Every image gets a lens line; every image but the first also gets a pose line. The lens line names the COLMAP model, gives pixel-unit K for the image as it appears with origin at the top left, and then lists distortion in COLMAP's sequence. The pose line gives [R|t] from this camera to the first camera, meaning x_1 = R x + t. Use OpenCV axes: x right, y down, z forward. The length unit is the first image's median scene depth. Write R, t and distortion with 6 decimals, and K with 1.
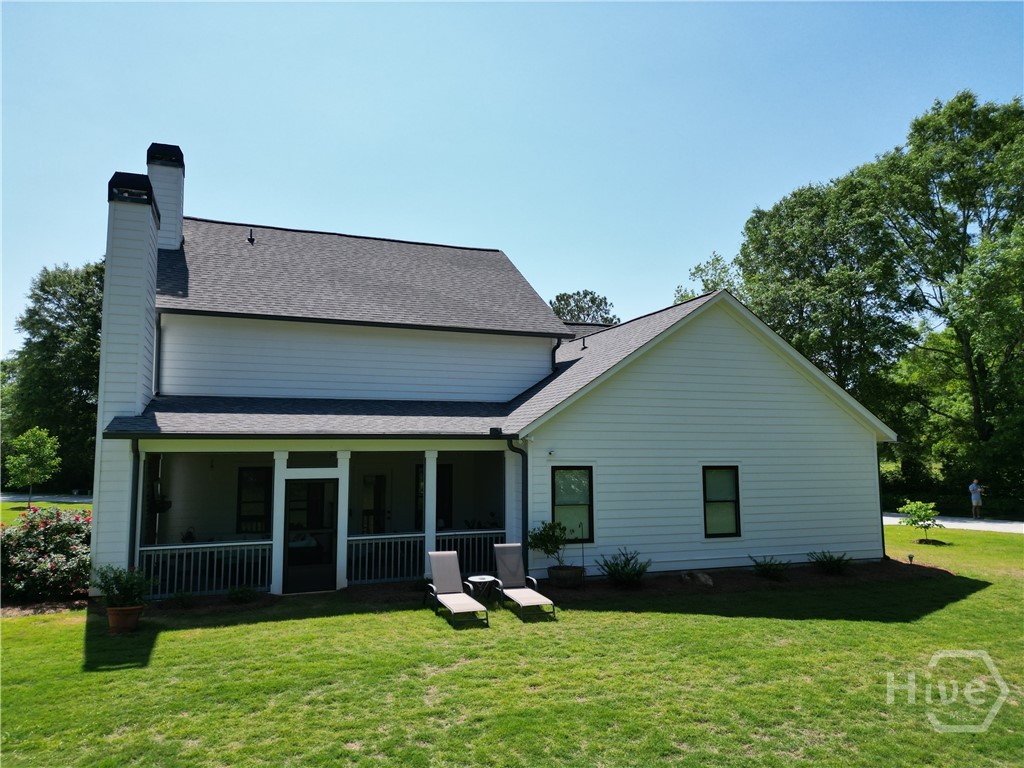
lens RADIAL K [[715.1, 0, 509.0], [0, 715.1, 380.1], [0, 0, 1]] dist [0.075470, -0.037247]
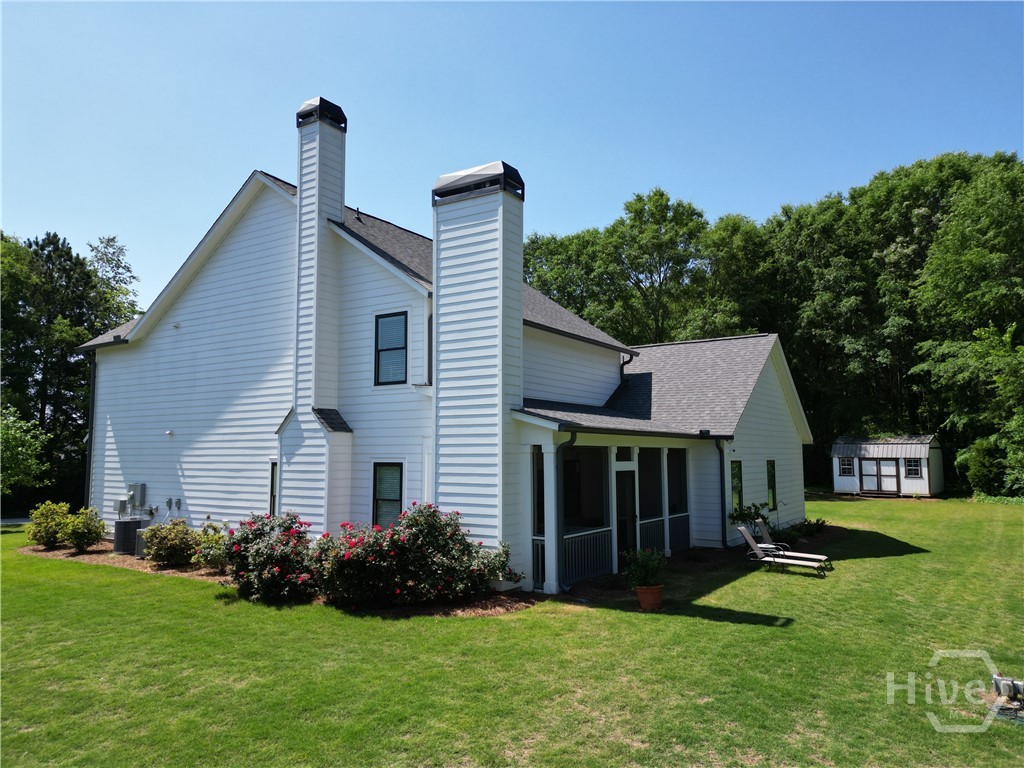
lens RADIAL K [[715.1, 0, 509.0], [0, 715.1, 380.1], [0, 0, 1]] dist [0.075470, -0.037247]
pose [[0.802838, 0.067596, 0.592353, -0.810687], [-0.069654, 0.997382, -0.019411, 0.020365], [-0.592114, -0.025676, 0.805445, 0.140772]]
